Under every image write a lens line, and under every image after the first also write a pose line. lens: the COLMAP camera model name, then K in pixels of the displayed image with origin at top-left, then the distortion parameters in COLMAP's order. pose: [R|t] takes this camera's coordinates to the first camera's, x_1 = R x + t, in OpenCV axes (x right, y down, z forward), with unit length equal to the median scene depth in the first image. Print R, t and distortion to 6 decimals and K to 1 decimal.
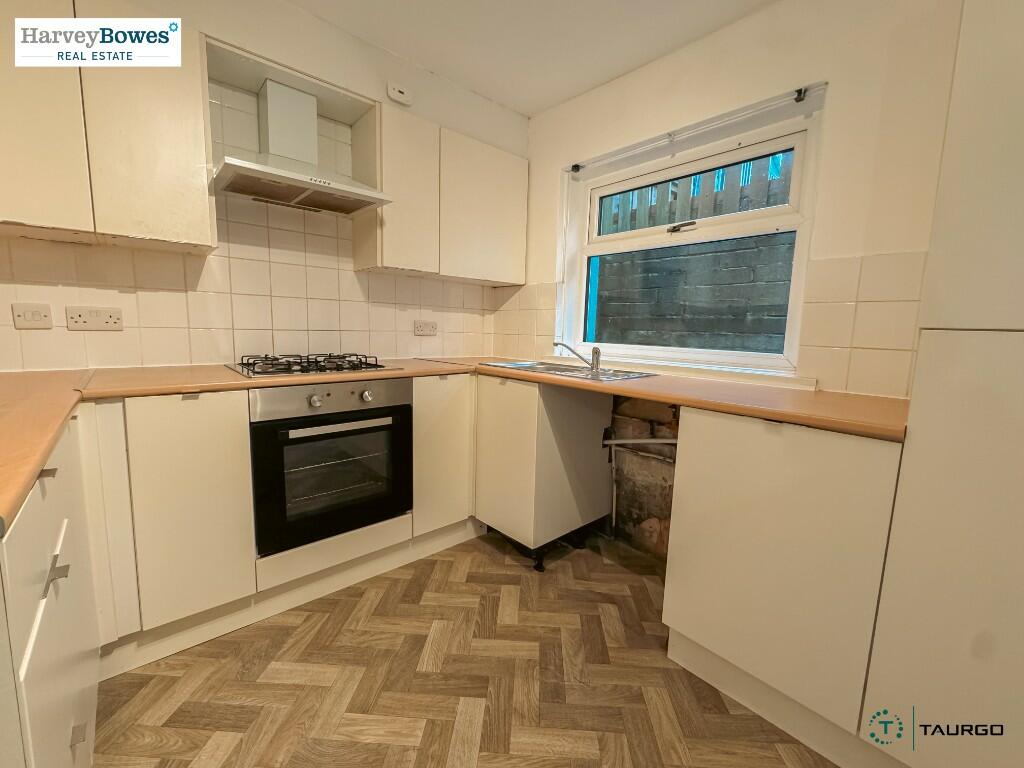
lens RADIAL K [[418.5, 0, 514.1], [0, 418.5, 377.5], [0, 0, 1]] dist [-0.001925, 0.000102]
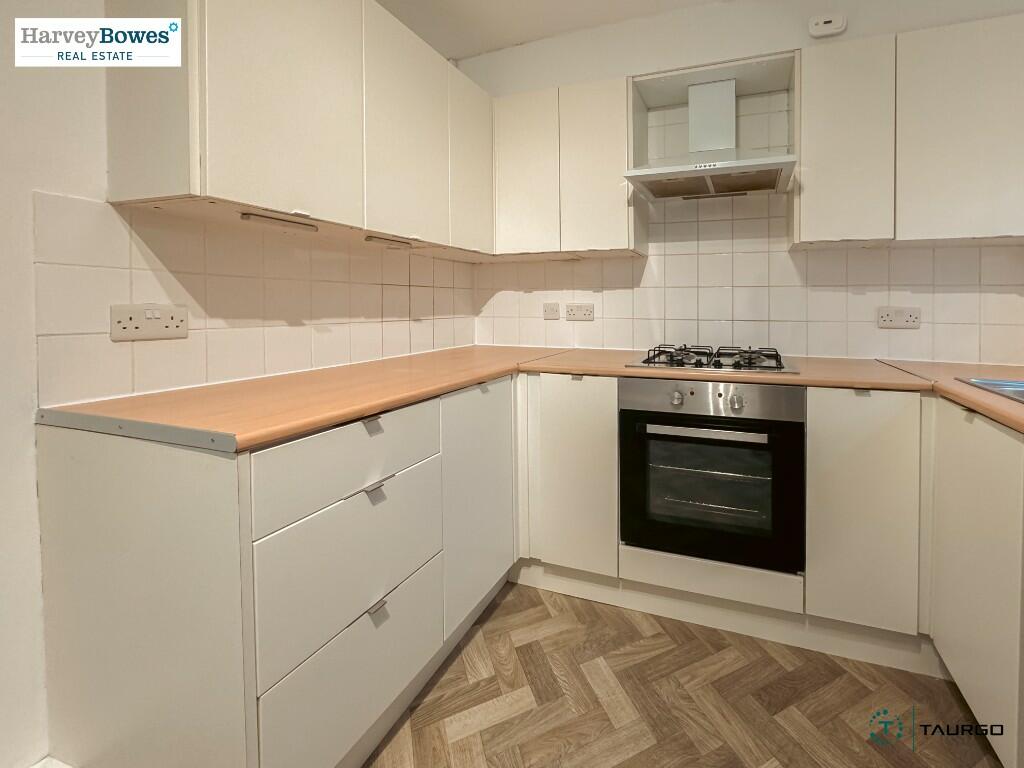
lens RADIAL K [[434.5, 0, 600.9], [0, 434.5, 315.0], [0, 0, 1]] dist [-0.011247, 0.000001]
pose [[0.500003, -0.005983, -0.866003, 0.244605], [-0.095330, 0.993519, -0.061905, -0.045159], [0.860761, 0.113509, 0.496192, 0.322867]]
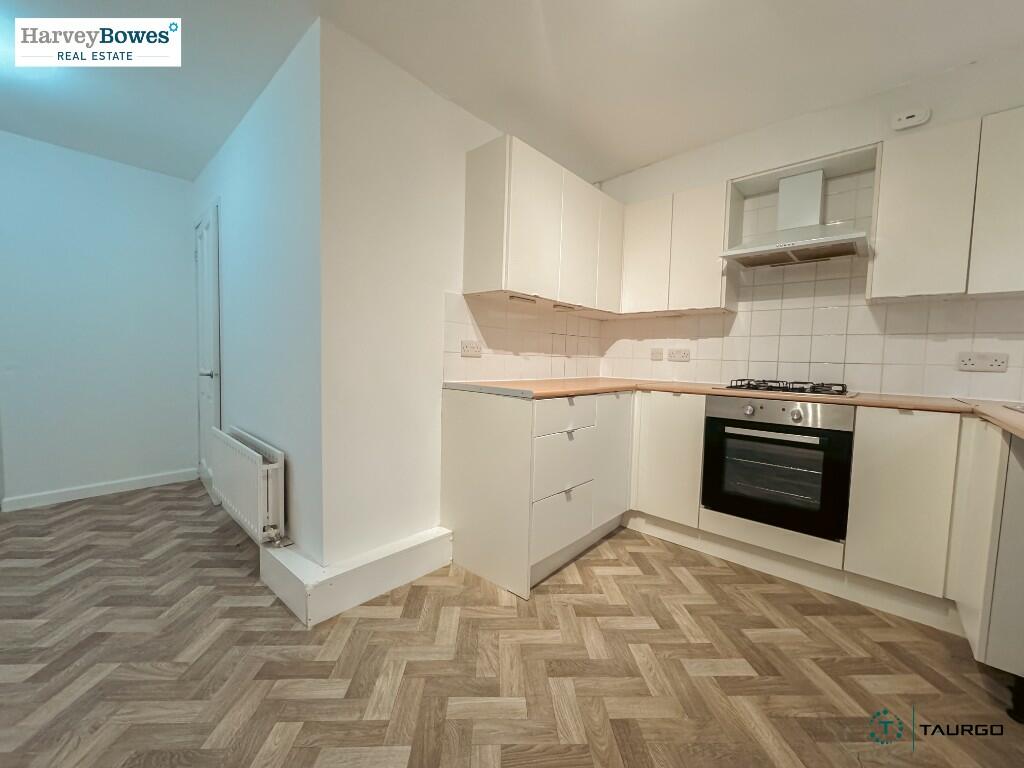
lens RADIAL K [[407.5, 0, 509.6], [0, 407.5, 384.5], [0, 0, 1]] dist [-0.002287, 0.000042]
pose [[0.090381, 0.042152, -0.995015, 0.682114], [-0.143600, 0.989215, 0.028863, 0.042497], [0.985500, 0.140276, 0.095459, 0.090829]]
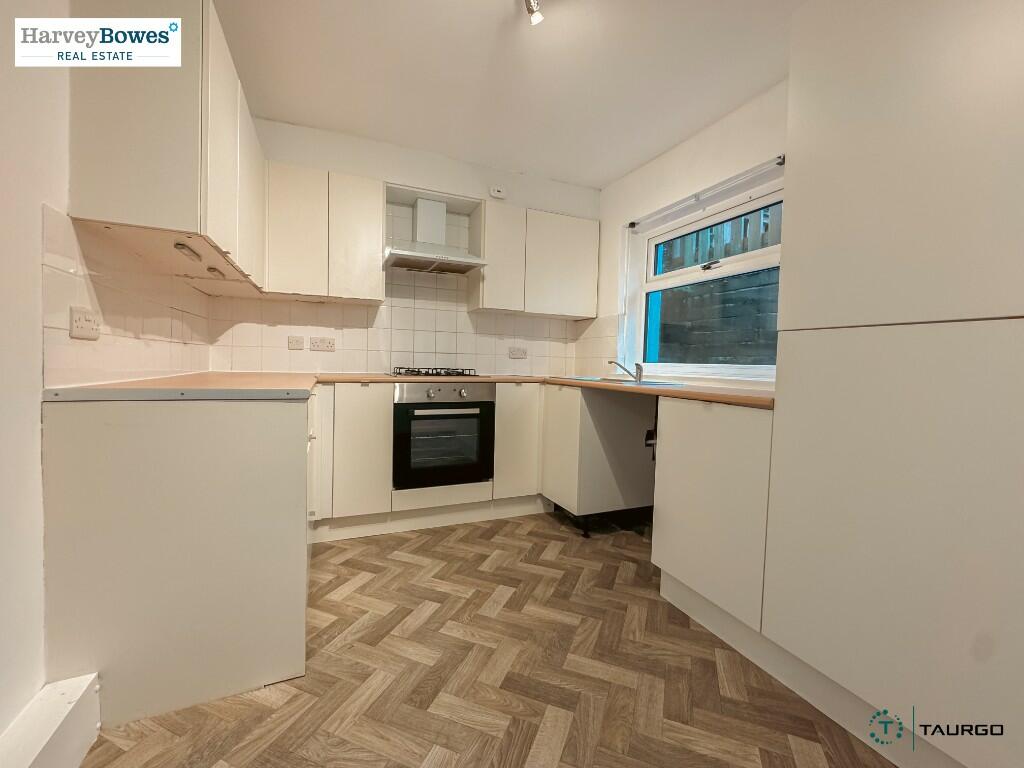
lens RADIAL K [[418.5, 0, 514.1], [0, 418.5, 377.5], [0, 0, 1]] dist [-0.001925, 0.000102]
pose [[0.947535, 0.008526, -0.319539, 0.290838], [-0.038247, 0.995487, -0.086851, 0.109896], [0.317356, 0.094516, 0.943585, -0.352954]]
